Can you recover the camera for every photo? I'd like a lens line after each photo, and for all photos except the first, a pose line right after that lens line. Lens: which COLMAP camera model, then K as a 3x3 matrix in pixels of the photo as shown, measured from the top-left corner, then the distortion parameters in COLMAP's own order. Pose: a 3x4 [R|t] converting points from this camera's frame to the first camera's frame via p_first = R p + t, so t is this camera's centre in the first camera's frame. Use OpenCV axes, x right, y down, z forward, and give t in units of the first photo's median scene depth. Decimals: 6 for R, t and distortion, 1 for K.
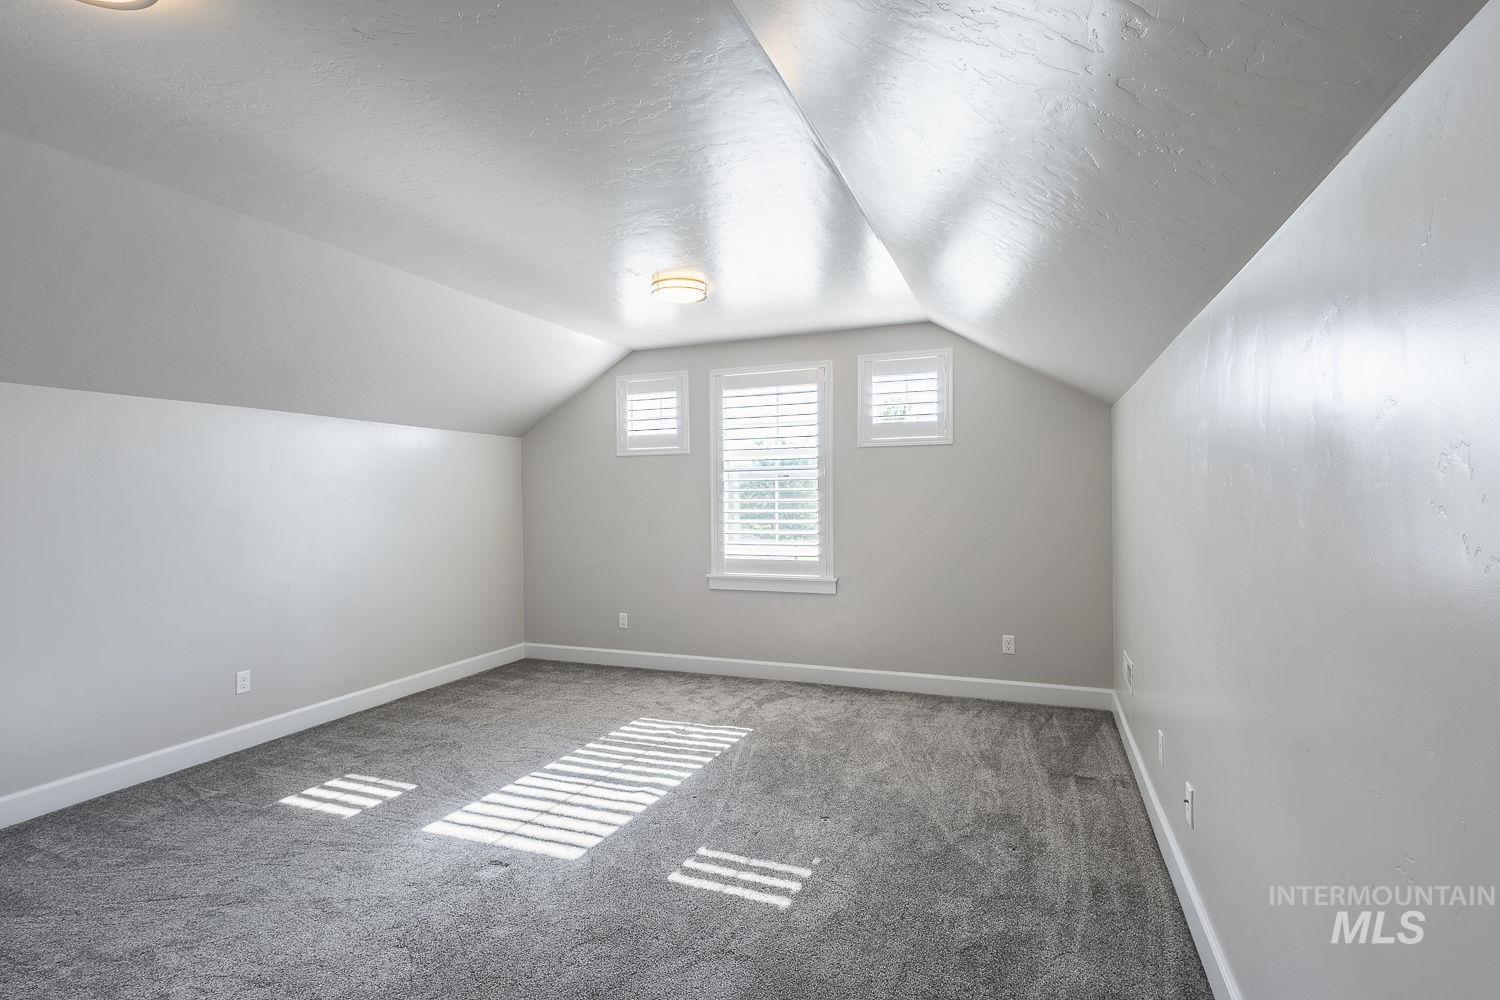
lens RADIAL K [[699.0, 0, 750.7], [0, 699.0, 501.4], [0, 0, 1]] dist [0.010207, -0.001261]
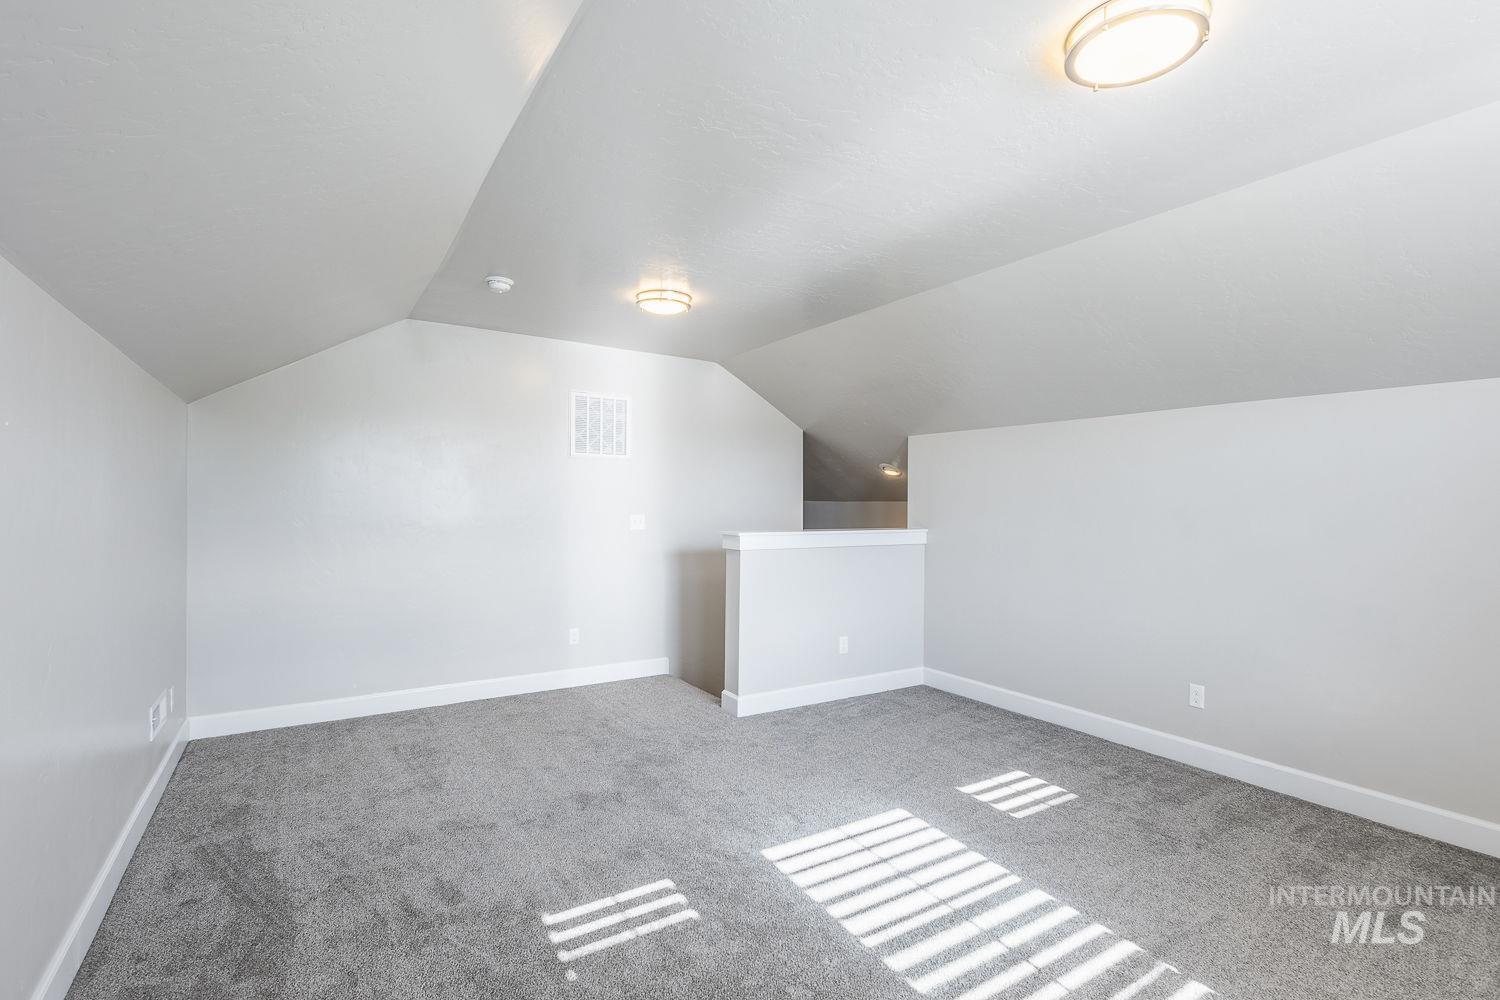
lens RADIAL K [[699.0, 0, 748.6], [0, 699.0, 503.5], [0, 0, 1]] dist [0.010207, -0.001261]
pose [[-0.575597, 0.013269, -0.817626, 0.478637], [-0.011780, 0.999630, 0.024515, -0.022982], [0.817648, 0.023743, -0.575228, 1.253396]]
